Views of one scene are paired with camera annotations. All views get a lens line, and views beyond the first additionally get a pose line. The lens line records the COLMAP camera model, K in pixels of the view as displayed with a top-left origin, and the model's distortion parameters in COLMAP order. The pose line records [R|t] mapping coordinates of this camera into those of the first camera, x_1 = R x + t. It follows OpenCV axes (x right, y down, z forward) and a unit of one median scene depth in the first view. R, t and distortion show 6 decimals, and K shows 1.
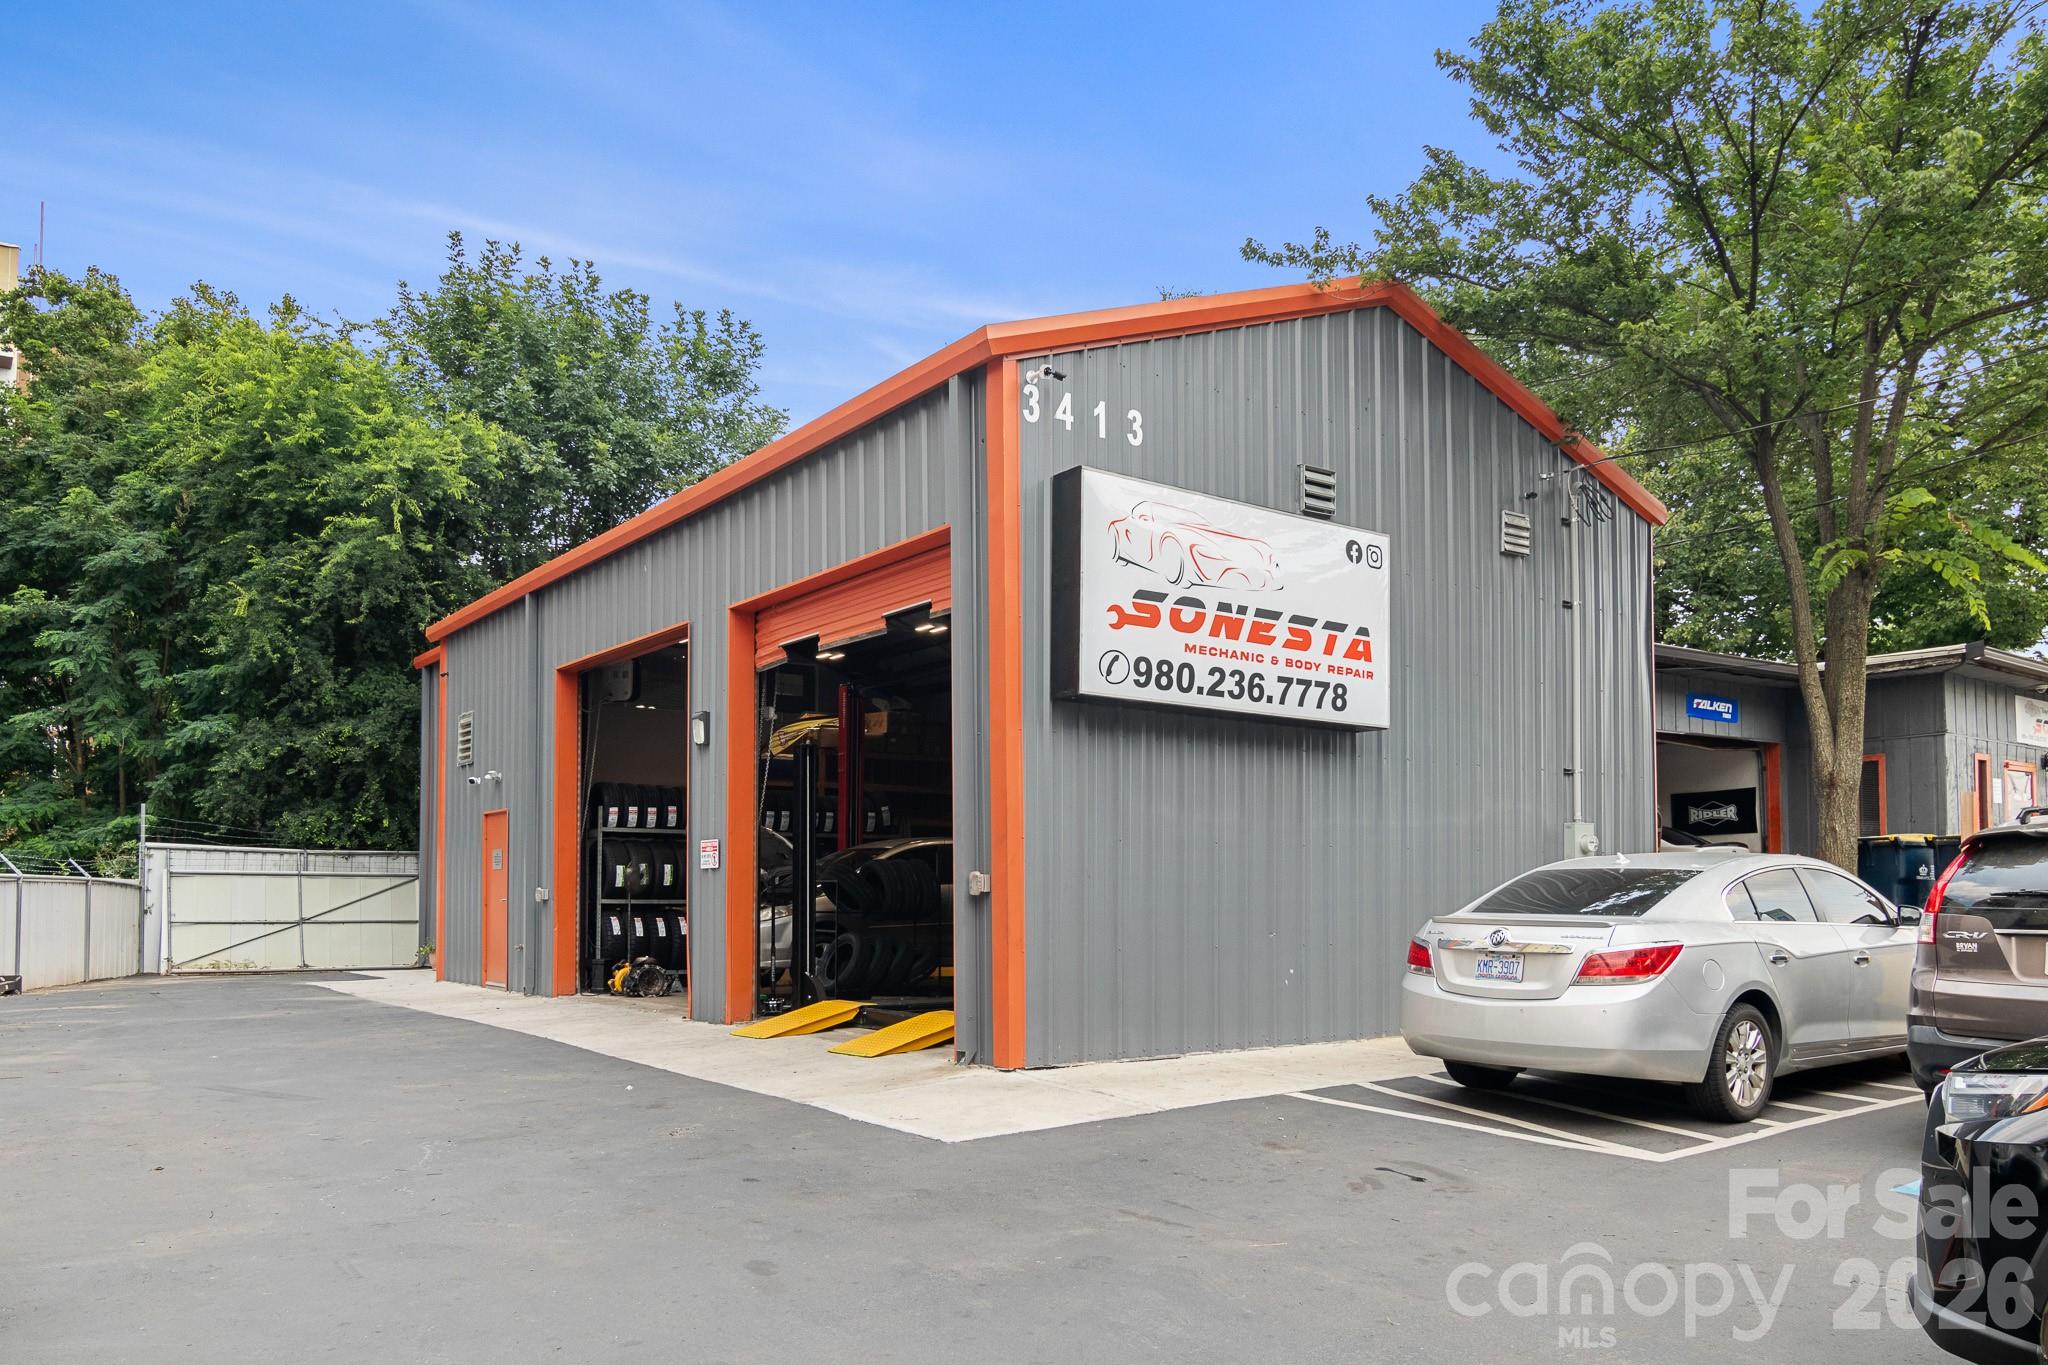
lens RADIAL K [[1444.1, 0, 990.8], [0, 1444.1, 845.9], [0, 0, 1]] dist [0.009753, 0.004197]
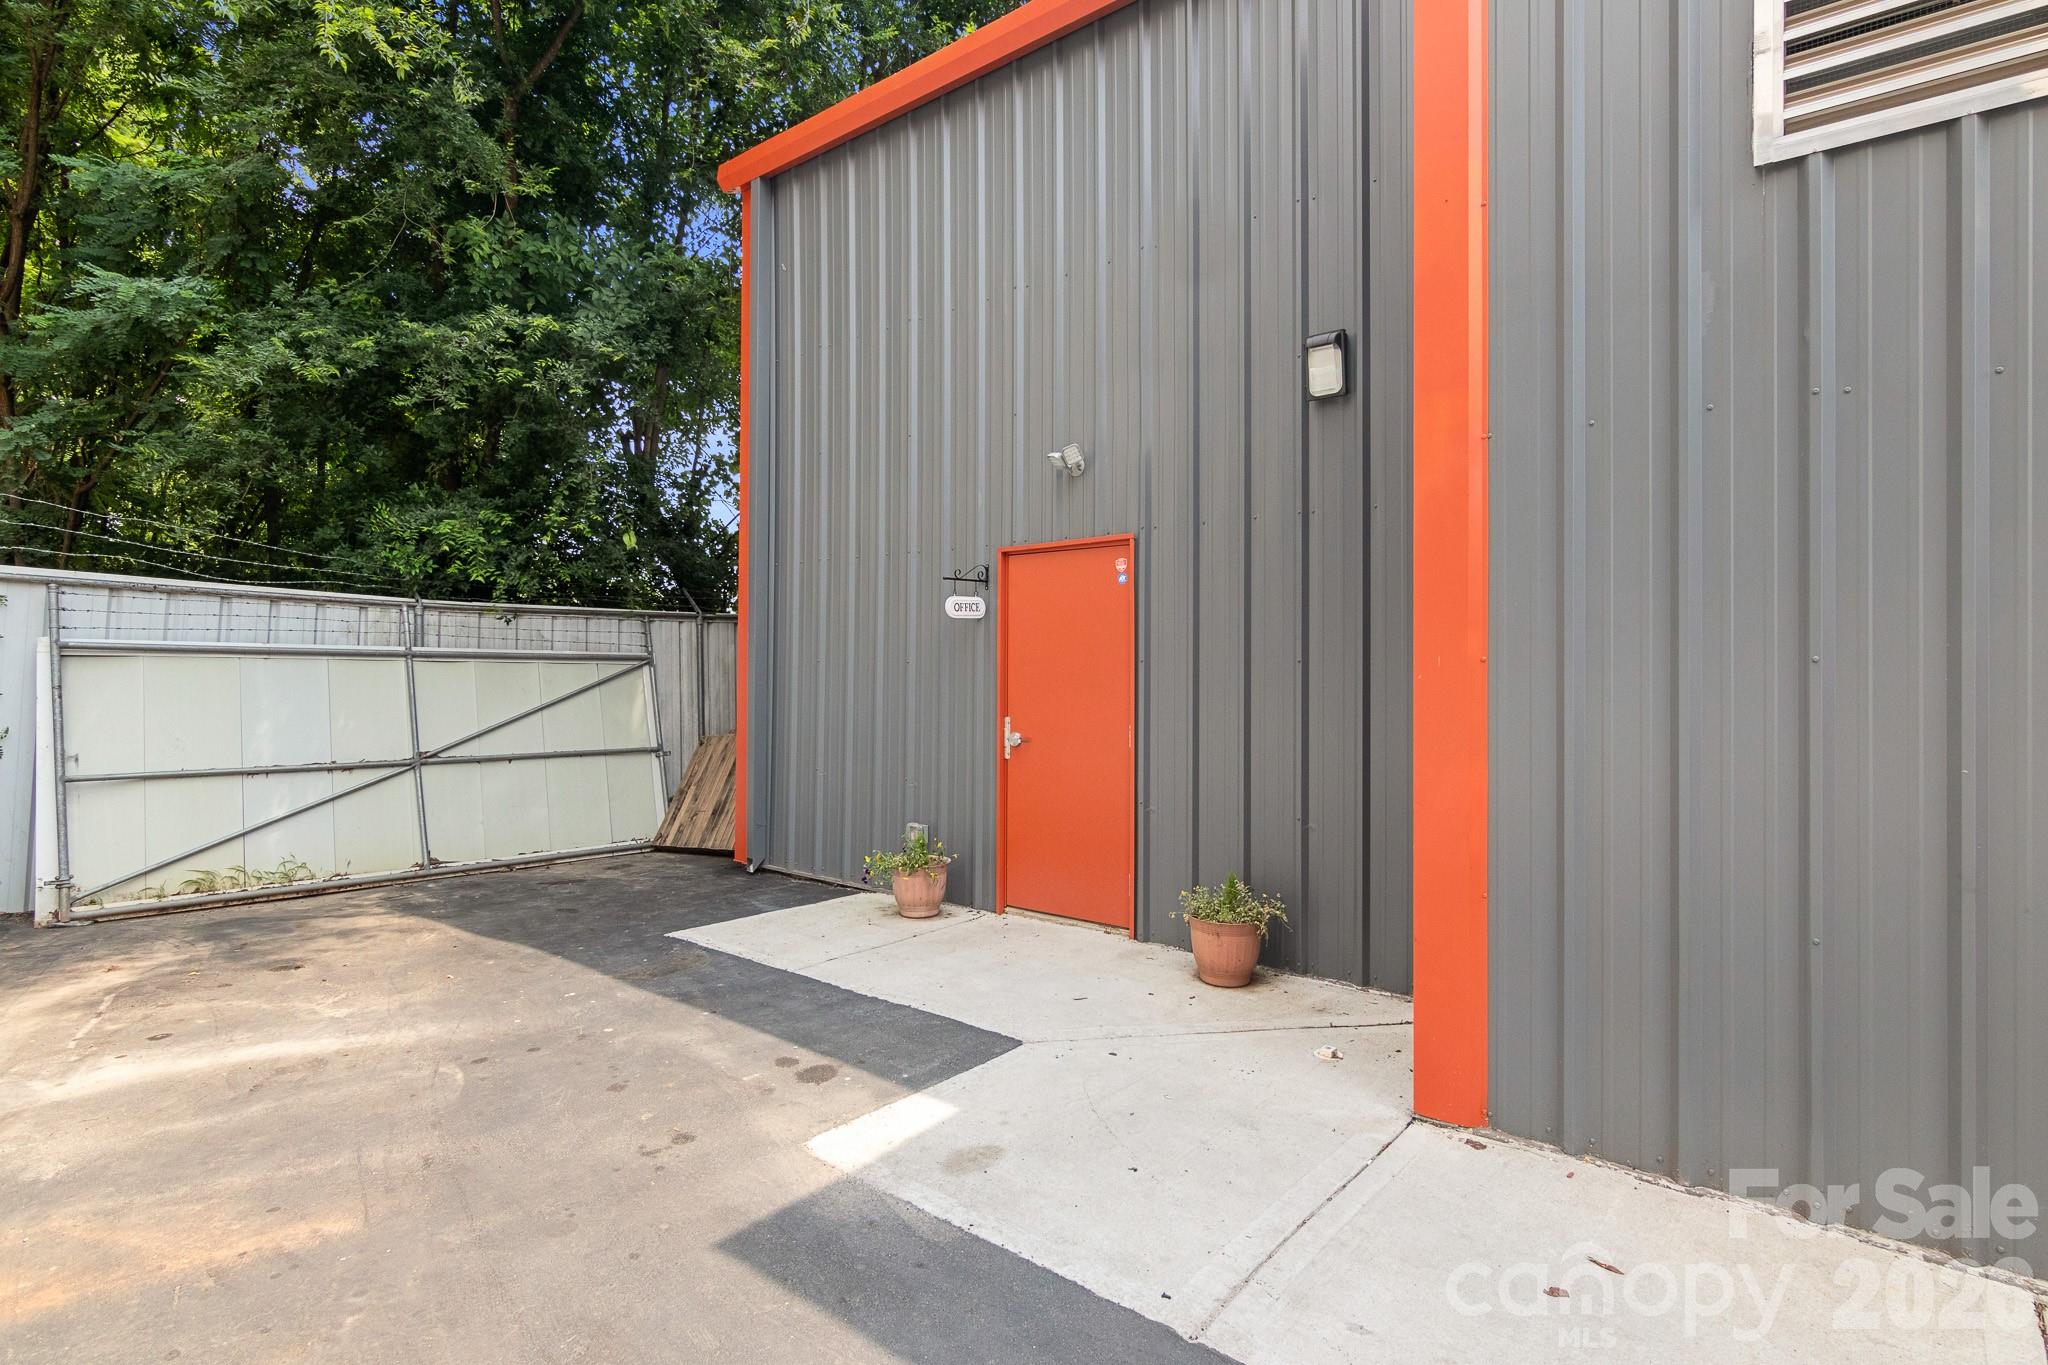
lens RADIAL K [[1050.1, 0, 1038.3], [0, 1050.1, 670.1], [0, 0, 1]] dist [0.003307, 0.000672]
pose [[0.970193, 0.007941, 0.242203, -0.374721], [-0.016887, 0.999249, 0.034886, 0.010605], [-0.241744, -0.037936, 0.969598, 0.653004]]
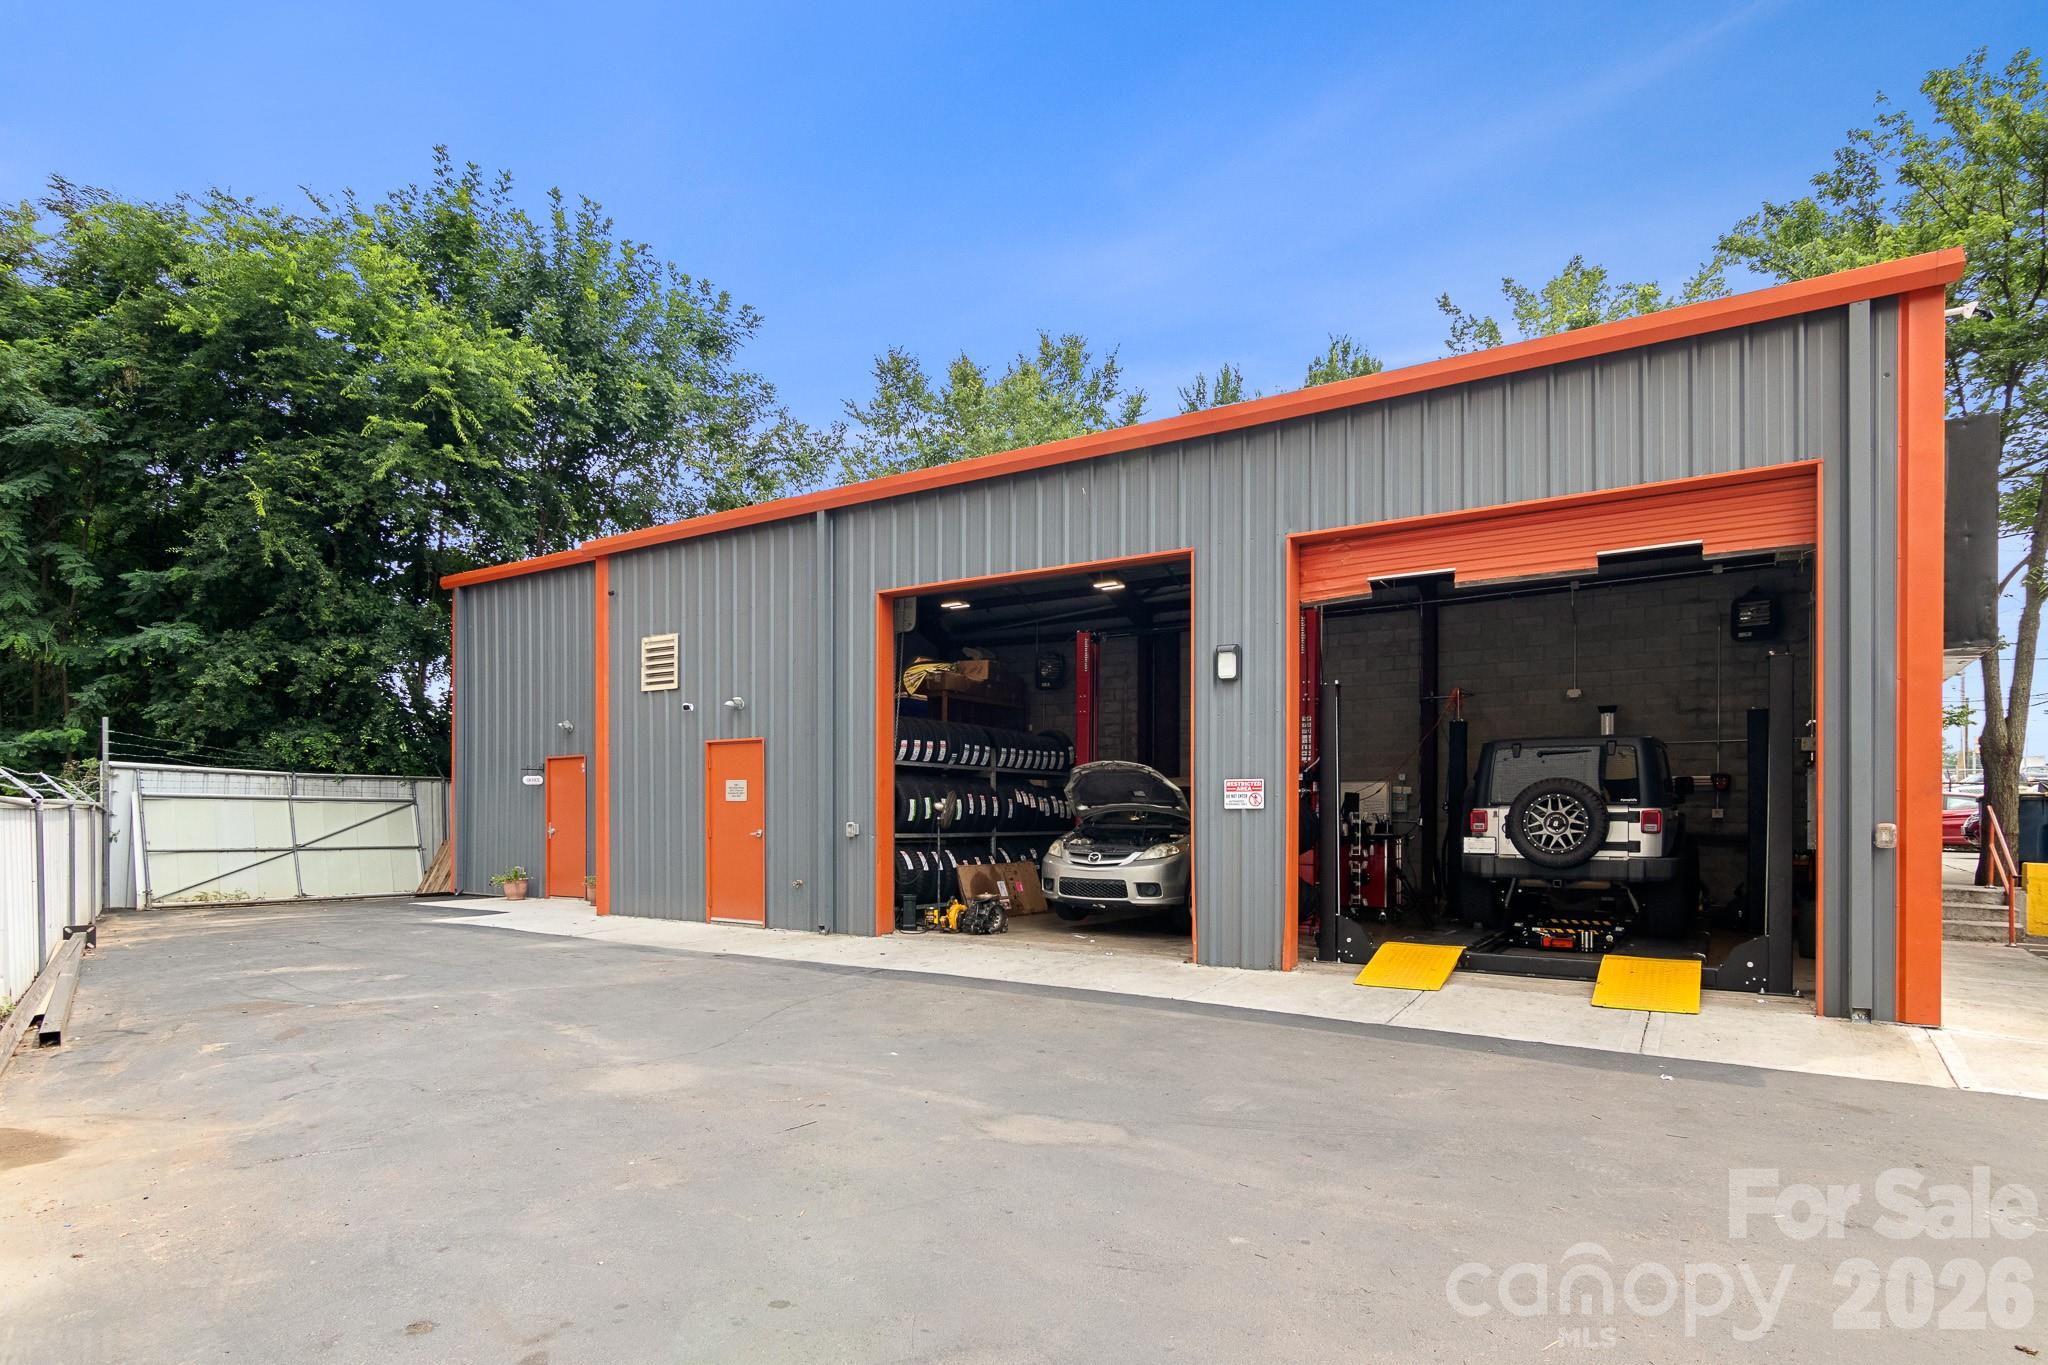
lens RADIAL K [[1050.1, 0, 1010.0], [0, 1050.1, 822.1], [0, 0, 1]] dist [0.003307, 0.000672]
pose [[0.934398, 0.002947, 0.356220, -0.287485], [-0.017800, 0.999103, 0.038425, 0.000276], [-0.355787, -0.042245, 0.933612, 0.194272]]
